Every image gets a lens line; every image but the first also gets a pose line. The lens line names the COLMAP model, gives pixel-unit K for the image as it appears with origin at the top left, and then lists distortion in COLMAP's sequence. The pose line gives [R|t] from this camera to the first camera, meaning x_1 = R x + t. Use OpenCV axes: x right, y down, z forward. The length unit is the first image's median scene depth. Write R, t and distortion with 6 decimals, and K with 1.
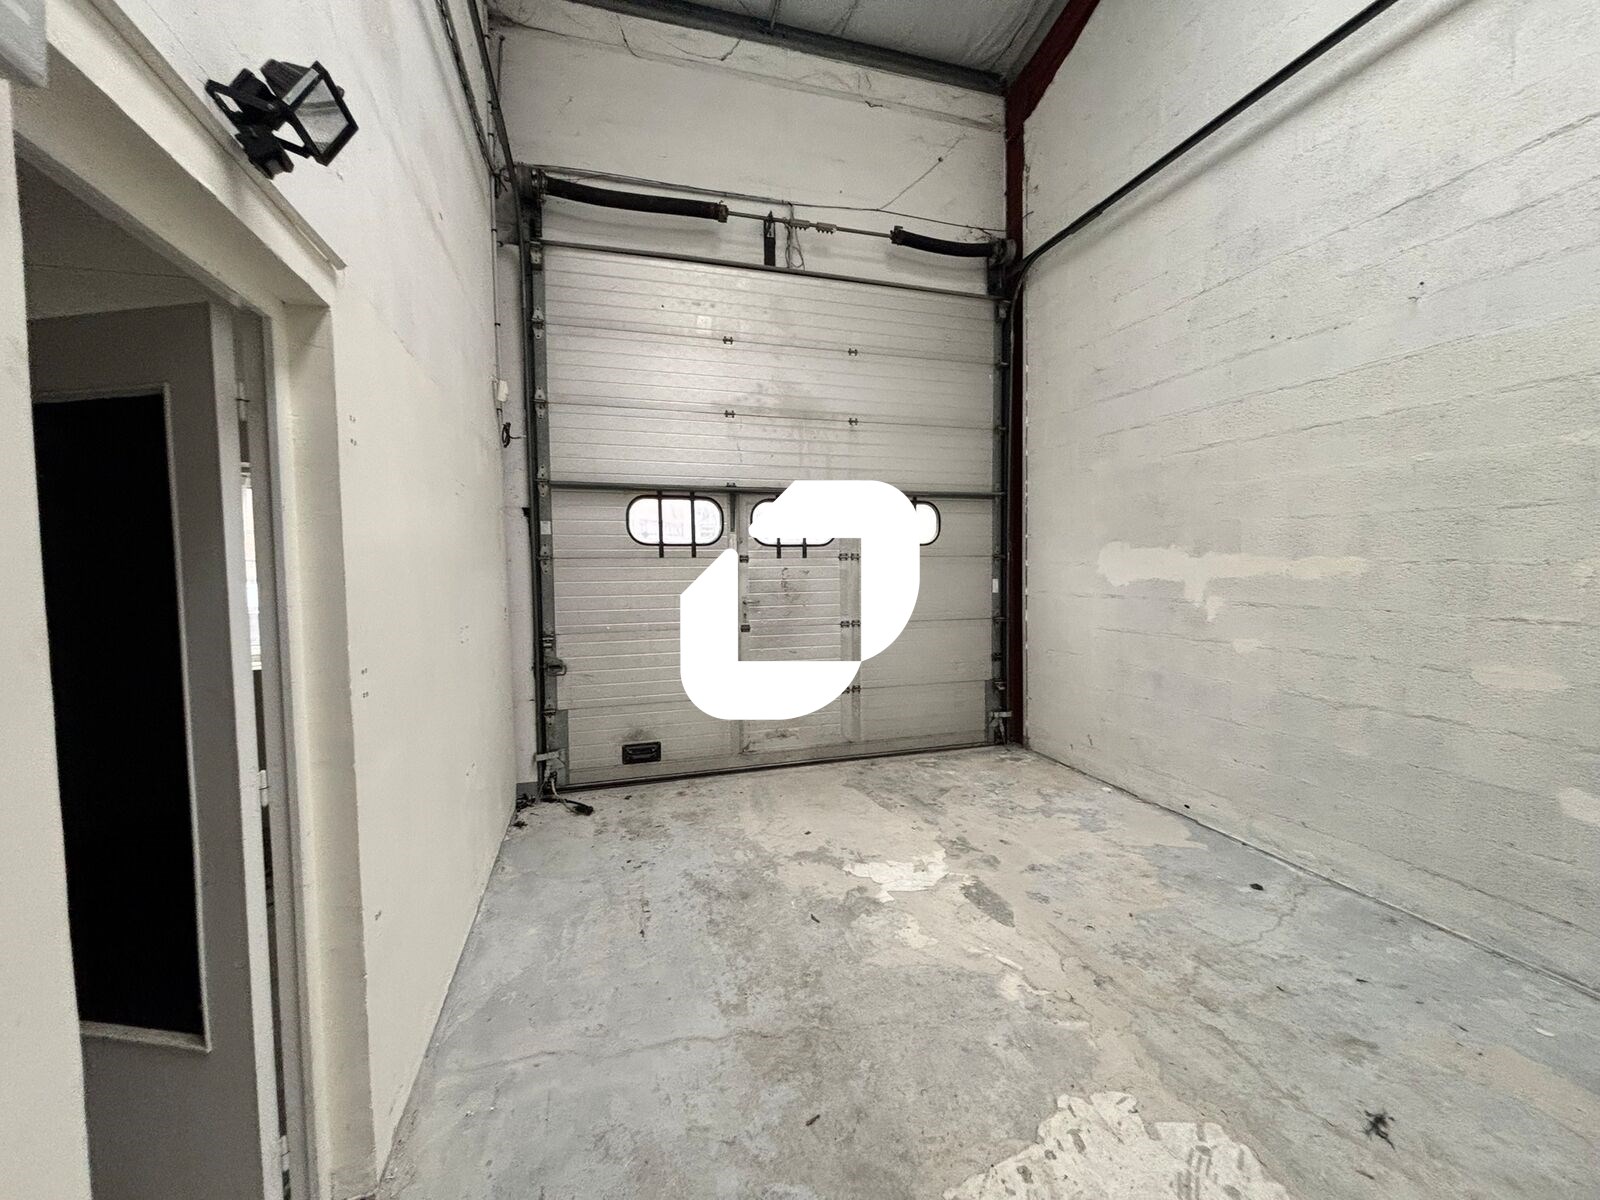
lens RADIAL K [[634.4, 0, 800.0], [0, 634.4, 600.0], [0, 0, 1]] dist [0.001804, 0.000535]
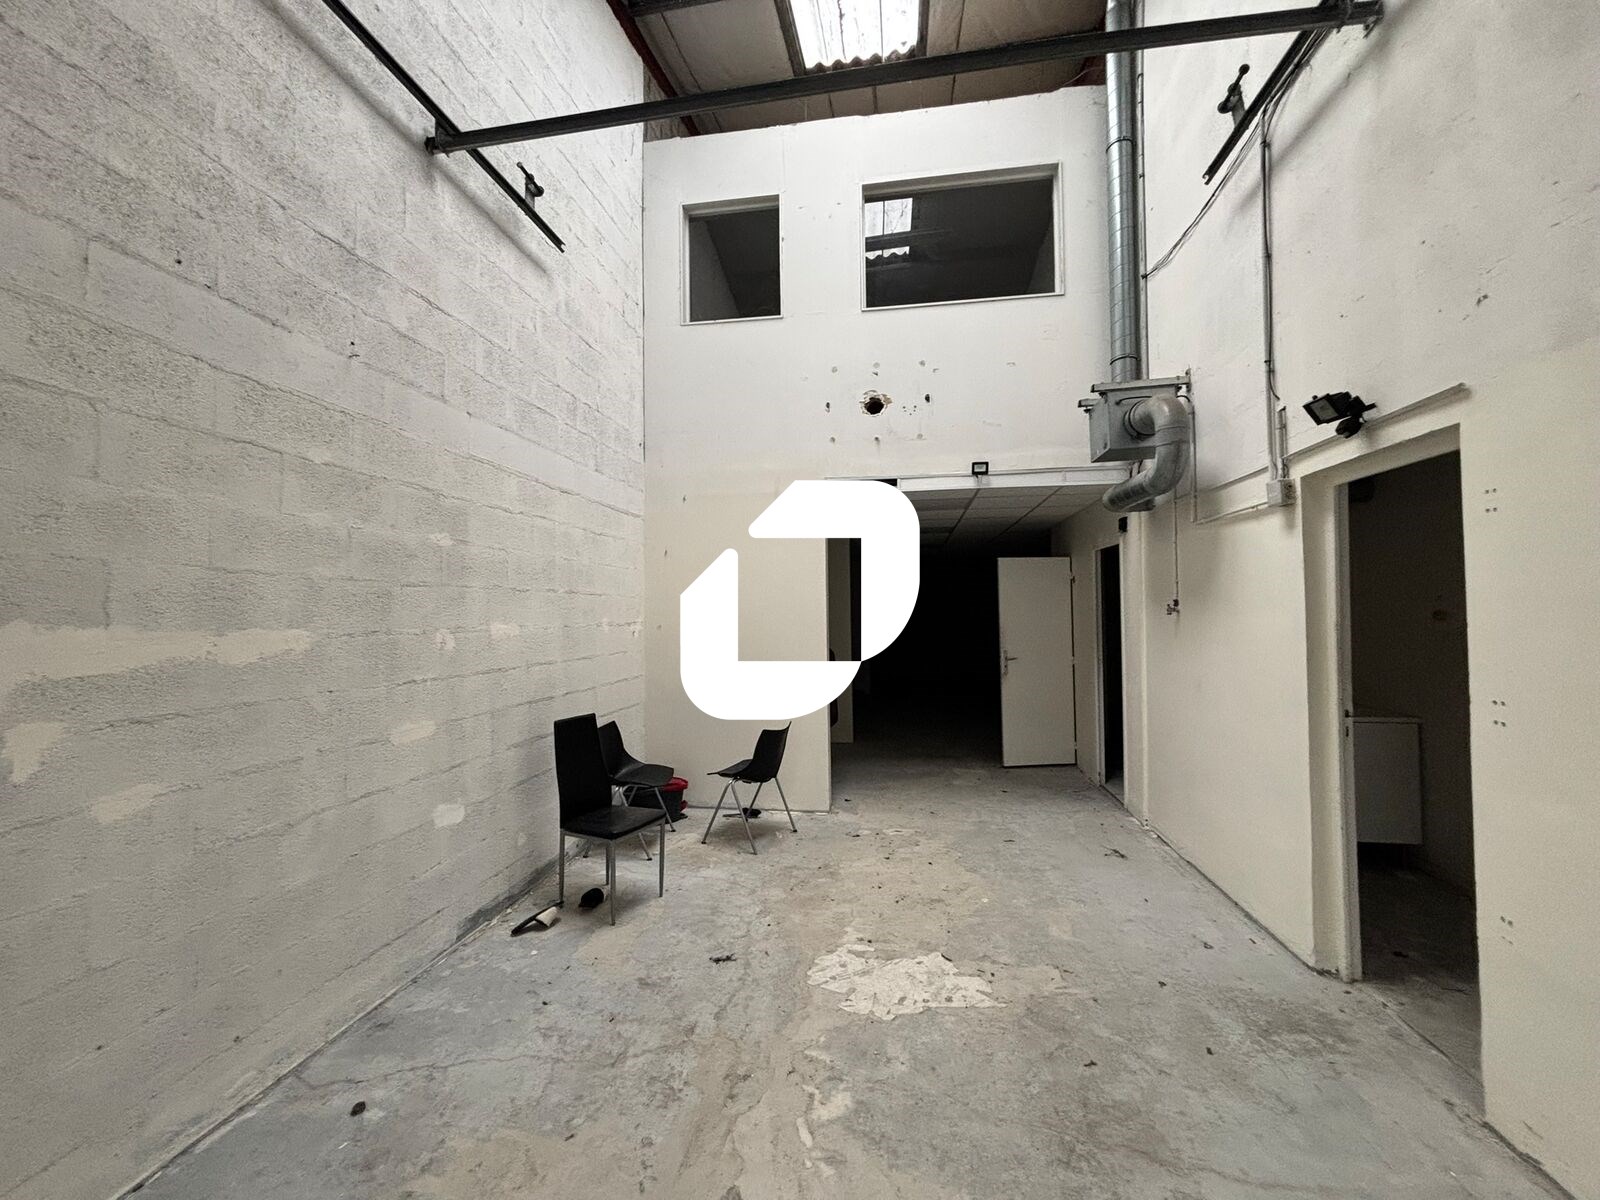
lens RADIAL K [[634.4, 0, 800.0], [0, 634.4, 600.0], [0, 0, 1]] dist [0.001804, 0.000535]
pose [[-0.893503, 0.032105, 0.447907, -0.043562], [0.047714, 0.998582, 0.023605, -0.115629], [-0.446514, 0.042463, -0.893768, 1.749233]]
